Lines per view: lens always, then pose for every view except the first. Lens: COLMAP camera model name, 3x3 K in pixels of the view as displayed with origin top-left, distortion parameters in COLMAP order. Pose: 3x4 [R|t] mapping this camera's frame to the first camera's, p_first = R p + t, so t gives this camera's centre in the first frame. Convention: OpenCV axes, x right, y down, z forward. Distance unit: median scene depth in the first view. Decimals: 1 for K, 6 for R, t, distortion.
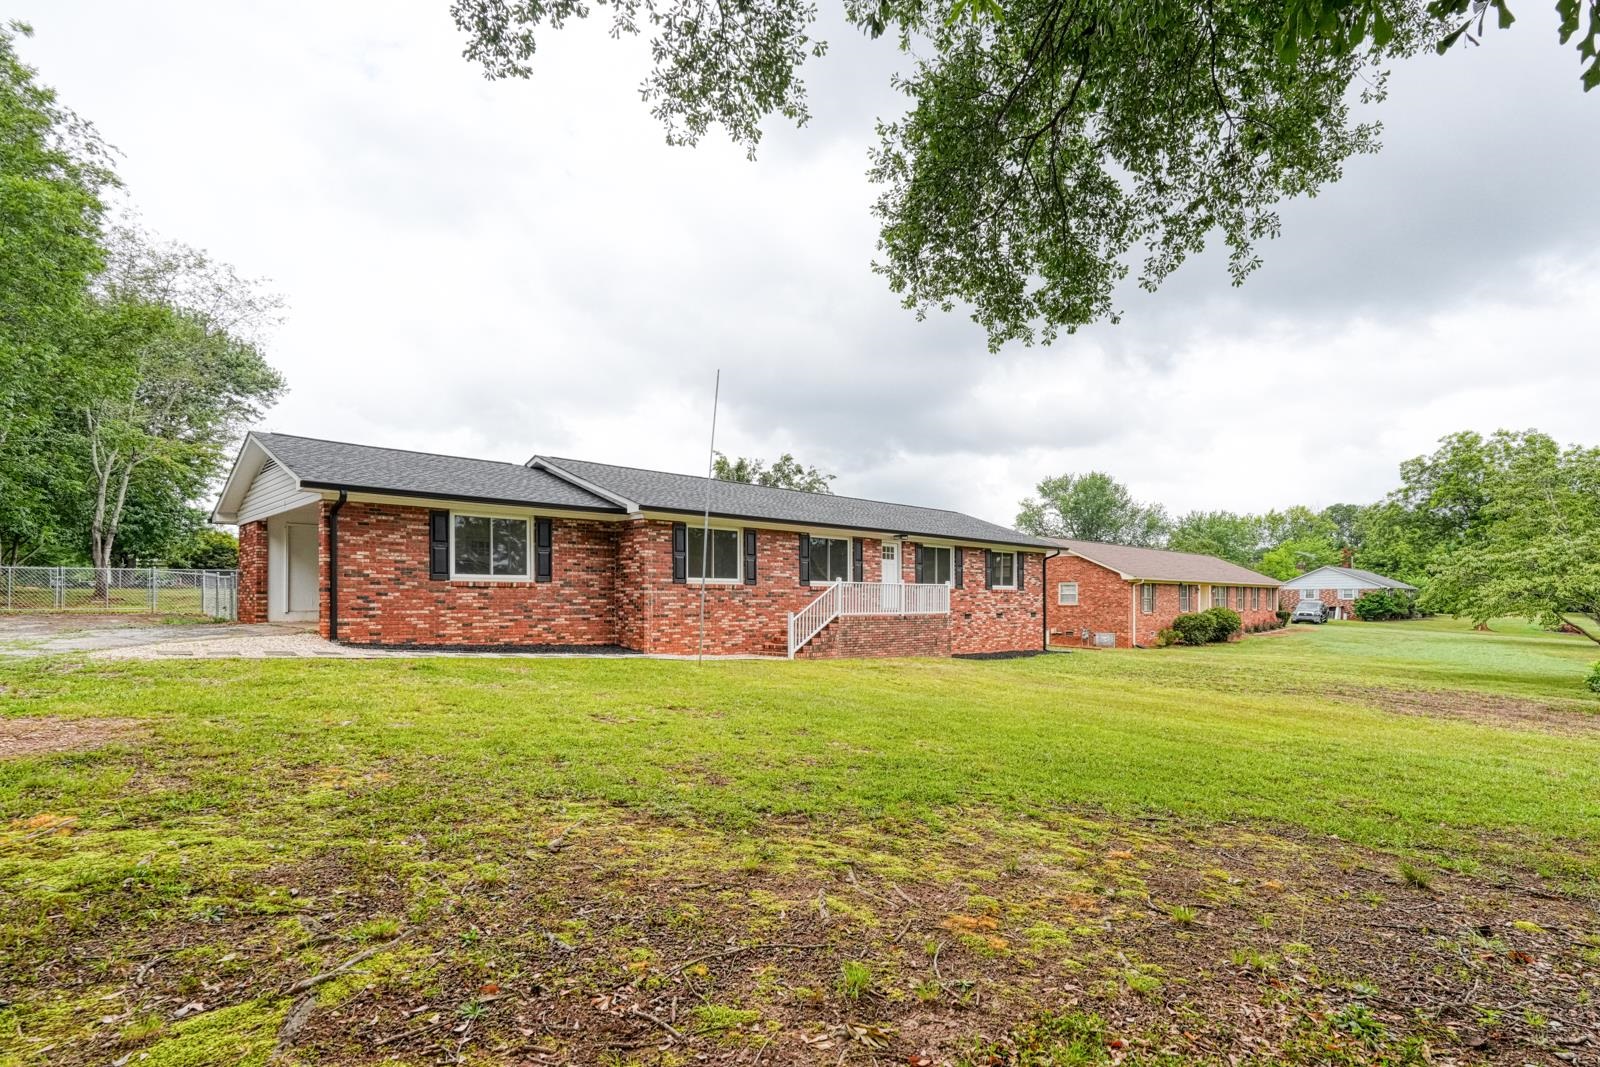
lens RADIAL K [[759.4, 0, 800.0], [0, 759.4, 533.5], [0, 0, 1]] dist [0.004521, 0.000276]
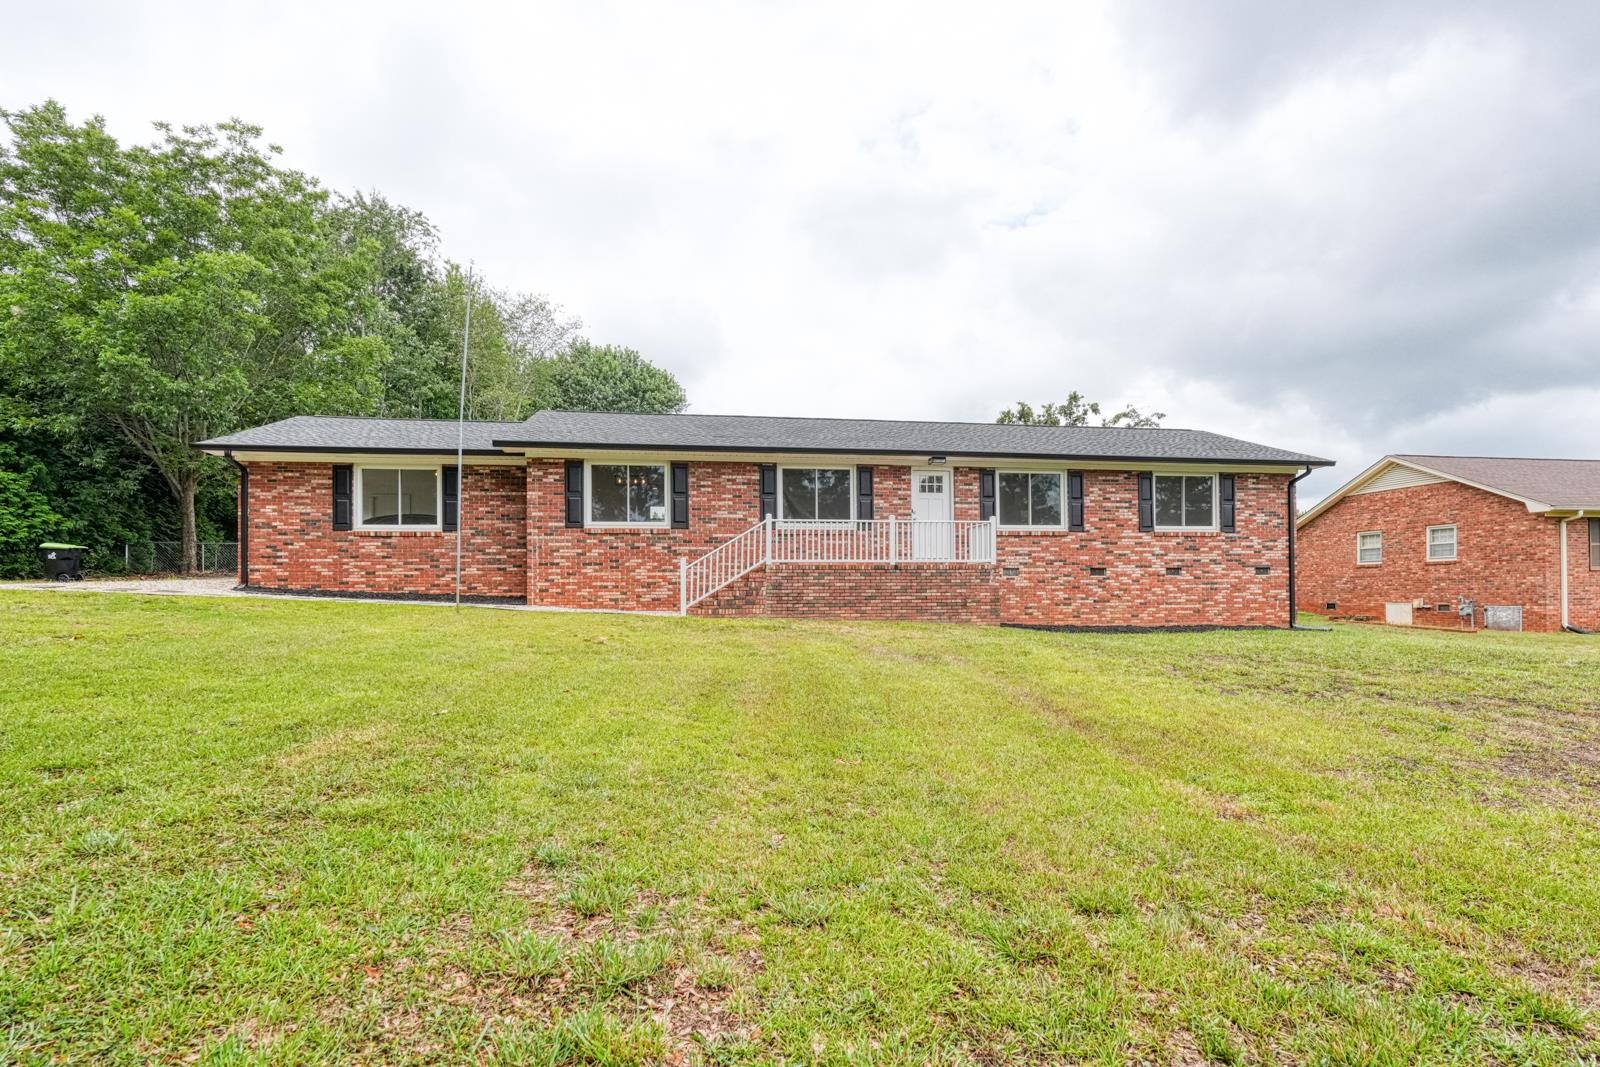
lens RADIAL K [[759.4, 0, 800.0], [0, 759.4, 533.5], [0, 0, 1]] dist [0.004521, 0.000276]
pose [[0.829618, -0.044271, -0.556573, 0.528850], [0.055583, 0.998448, 0.003432, 0.080273], [0.555557, -0.033783, 0.830792, 0.392601]]
